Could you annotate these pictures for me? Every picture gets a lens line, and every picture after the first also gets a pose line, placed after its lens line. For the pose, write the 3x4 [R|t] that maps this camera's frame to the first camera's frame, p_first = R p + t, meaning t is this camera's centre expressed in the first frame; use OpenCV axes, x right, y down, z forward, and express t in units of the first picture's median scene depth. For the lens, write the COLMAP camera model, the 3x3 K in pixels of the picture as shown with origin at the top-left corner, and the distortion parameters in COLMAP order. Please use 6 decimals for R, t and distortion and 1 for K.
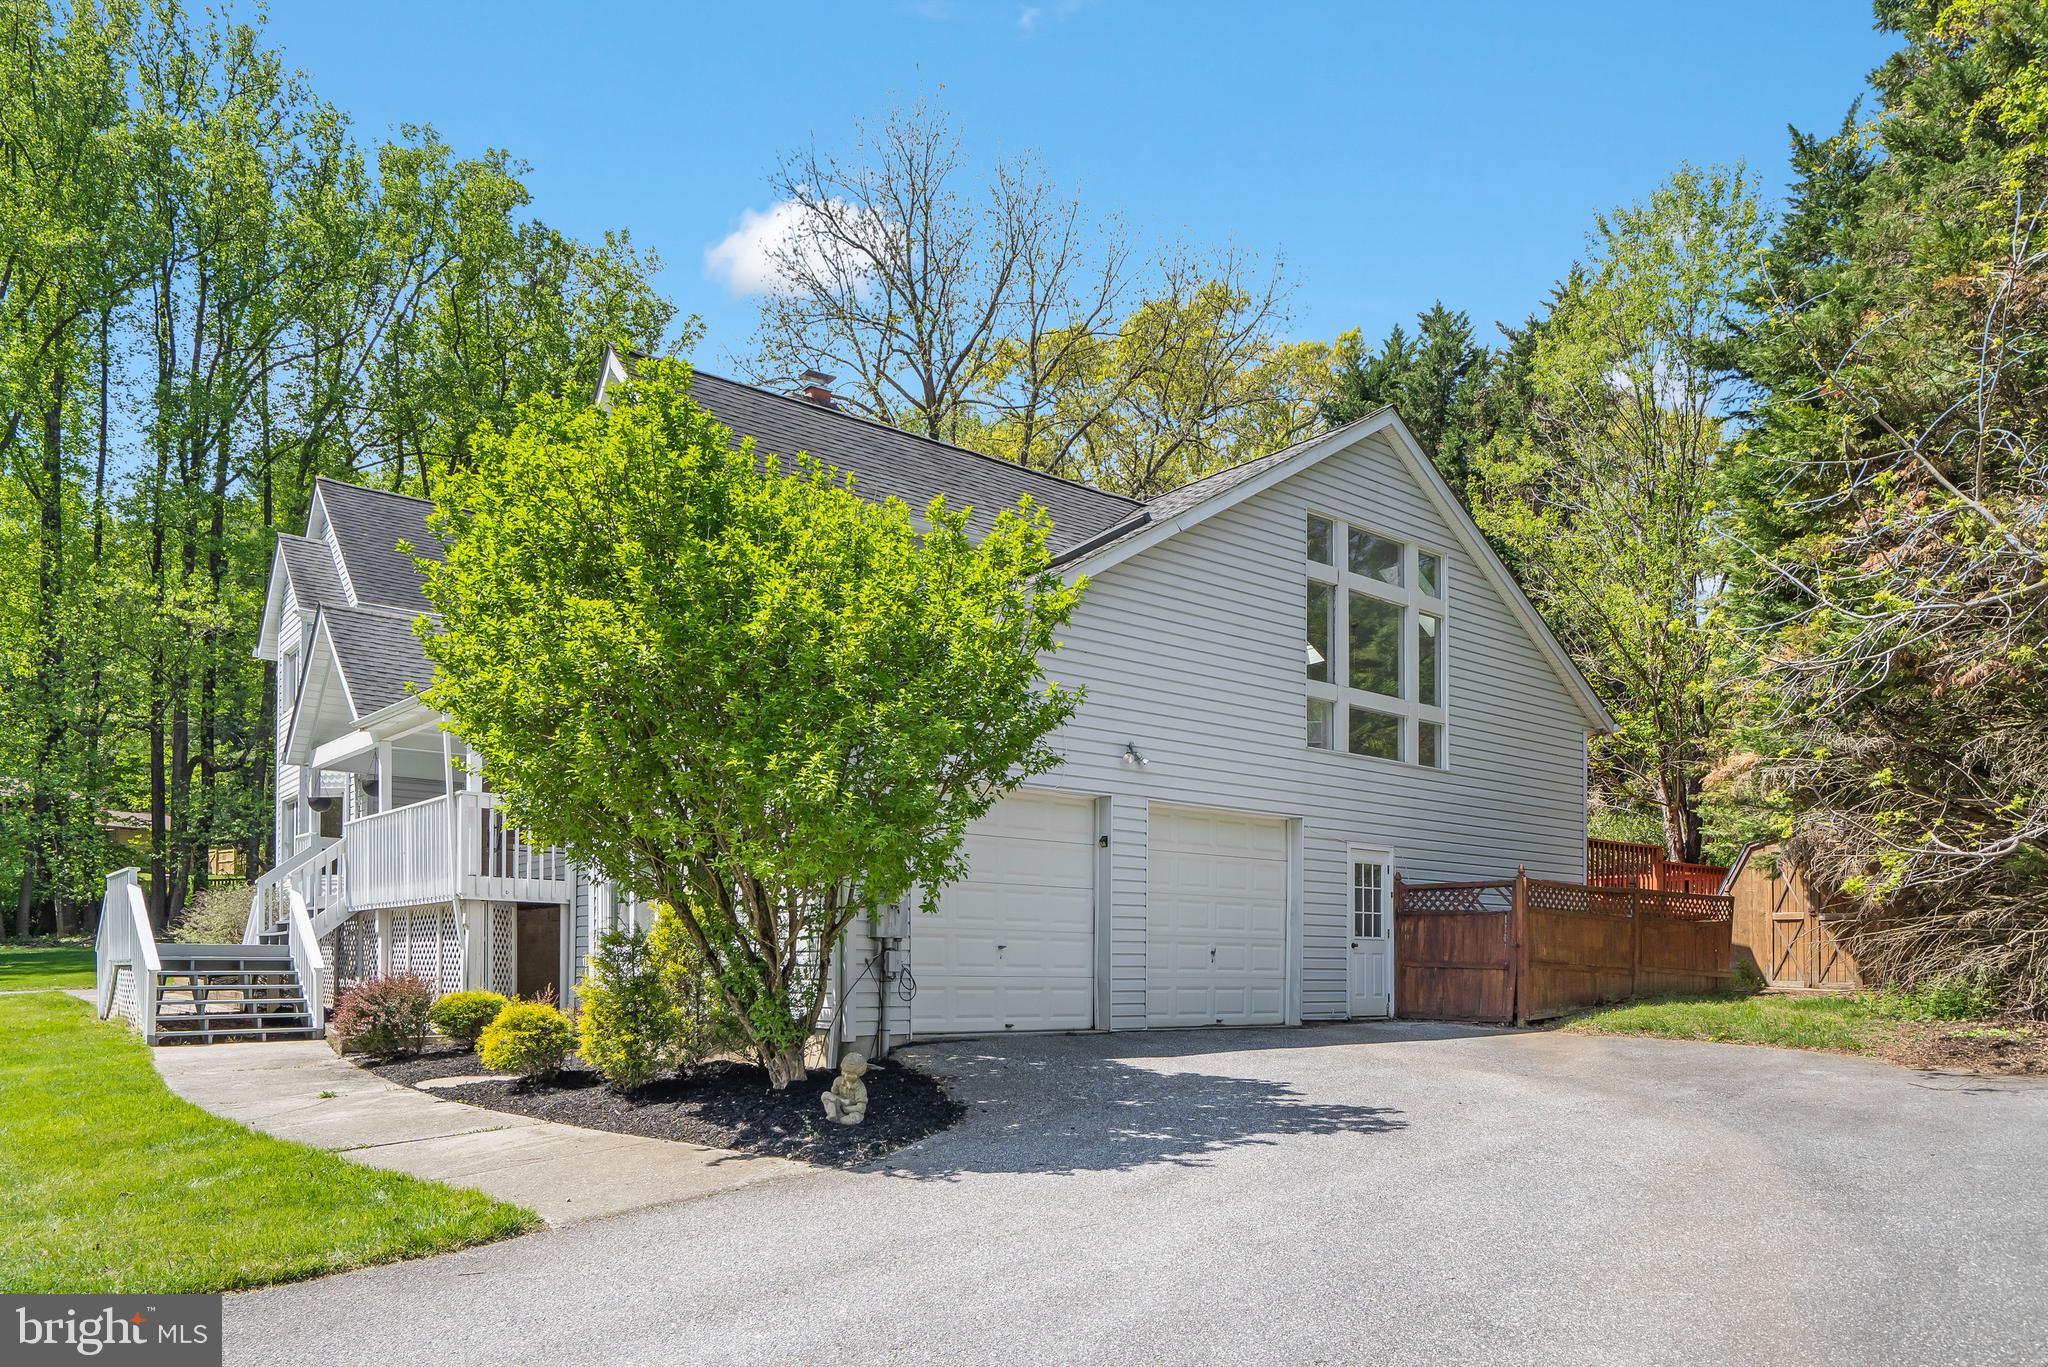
lens RADIAL K [[1319.0, 0, 1022.1], [0, 1319.0, 782.6], [0, 0, 1]] dist [0.005479, 0.001722]
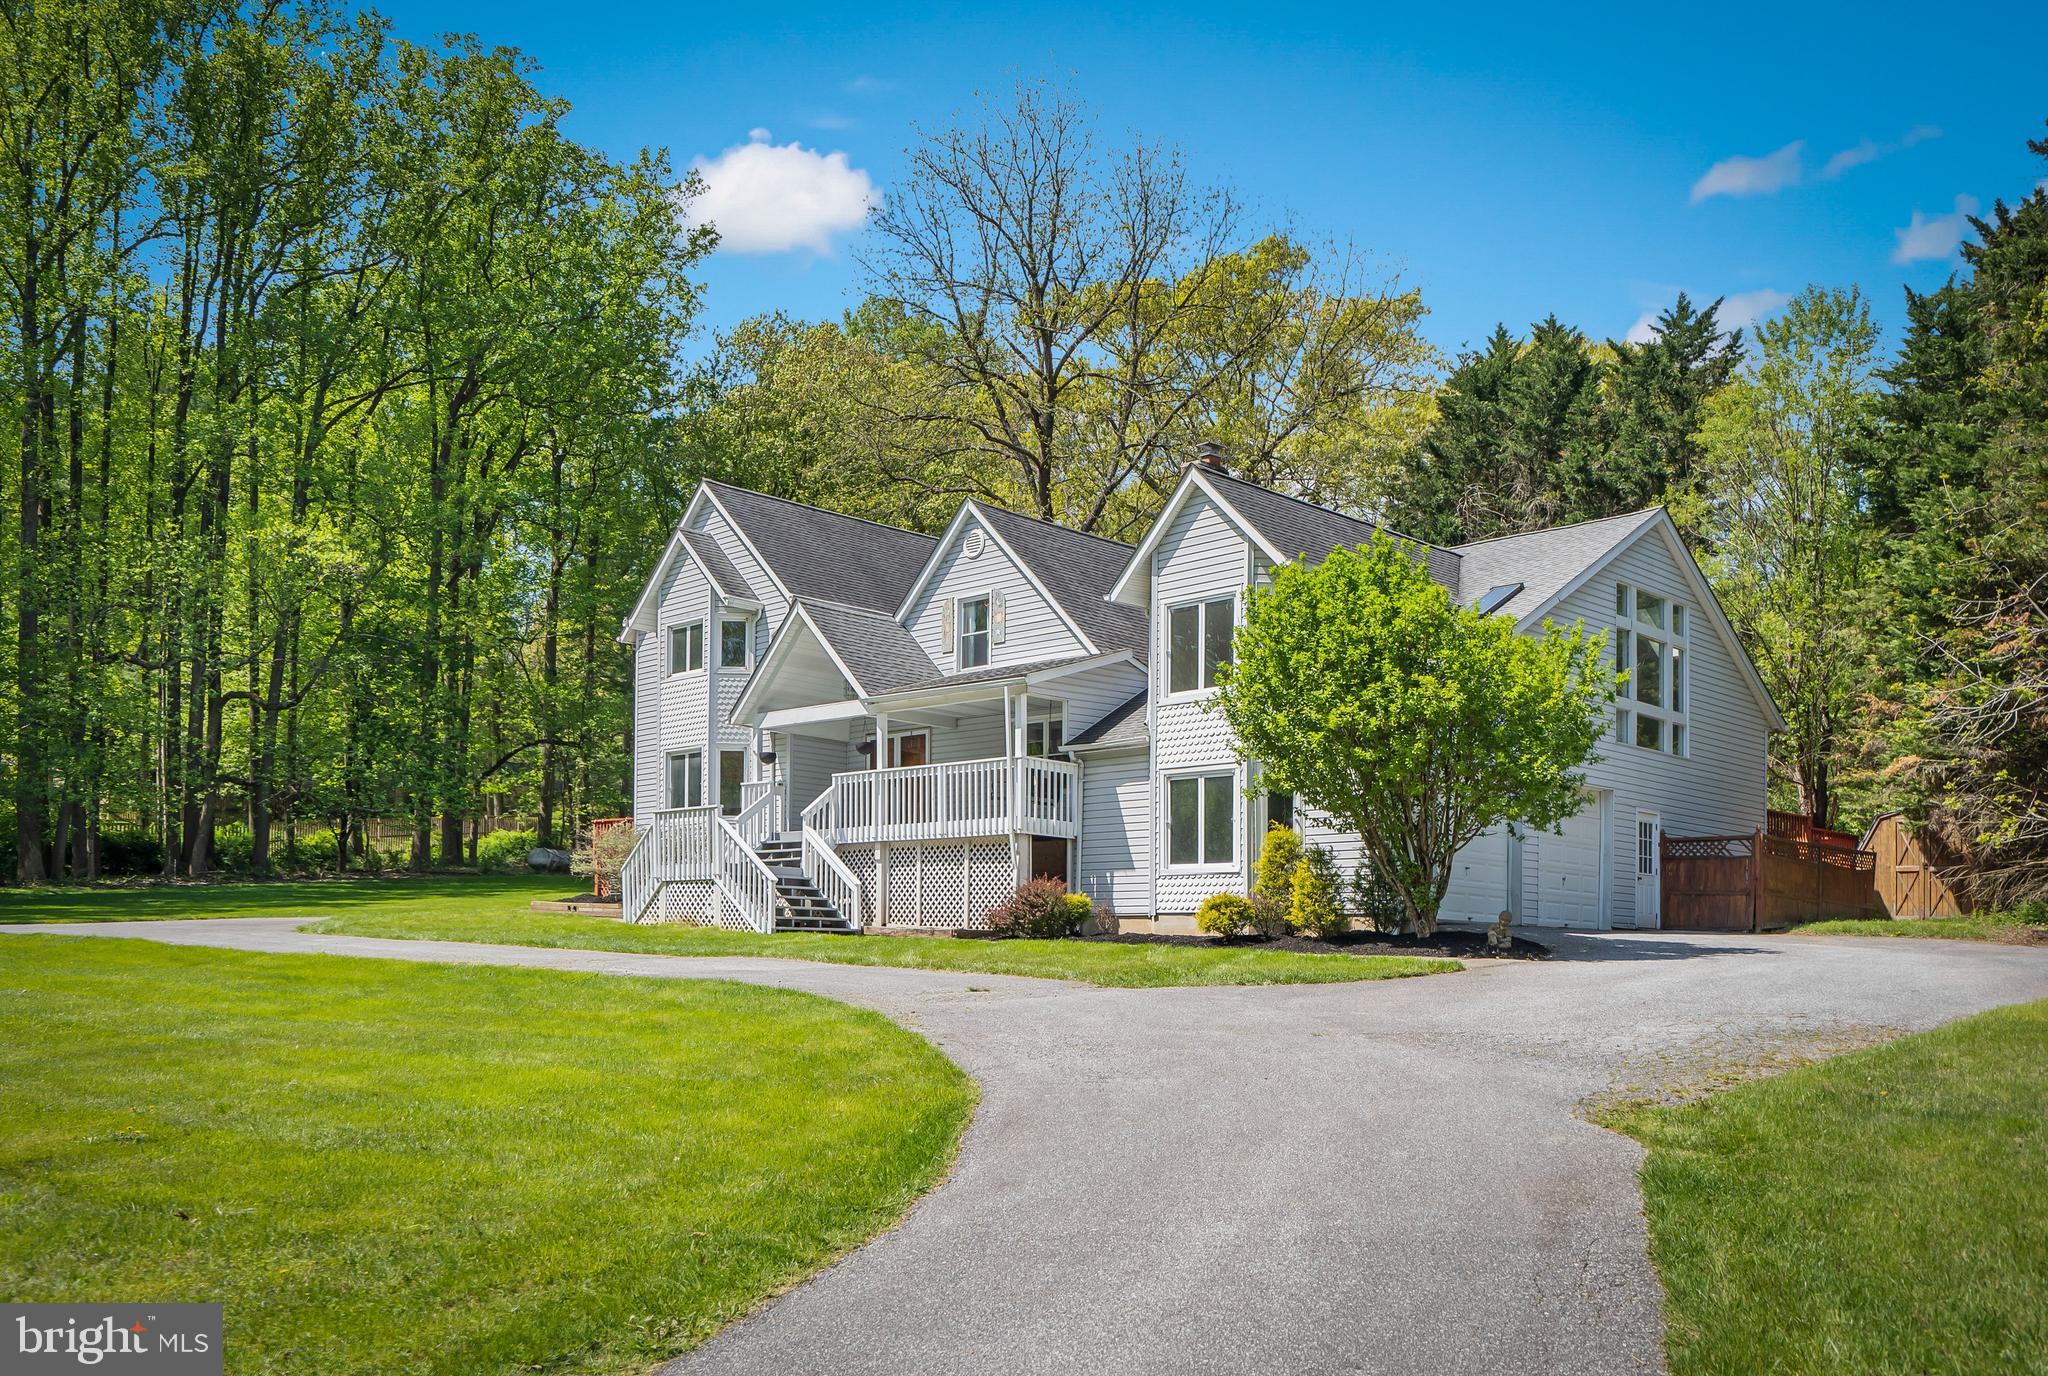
lens RADIAL K [[1590.8, 0, 1024.0], [0, 1590.8, 688.0], [0, 0, 1]] dist [0.000736, -0.005048]
pose [[0.996188, 0.028782, 0.082342, -0.546075], [-0.026447, 0.999221, -0.029300, -0.016037], [-0.083121, 0.027011, 0.996173, -0.659643]]
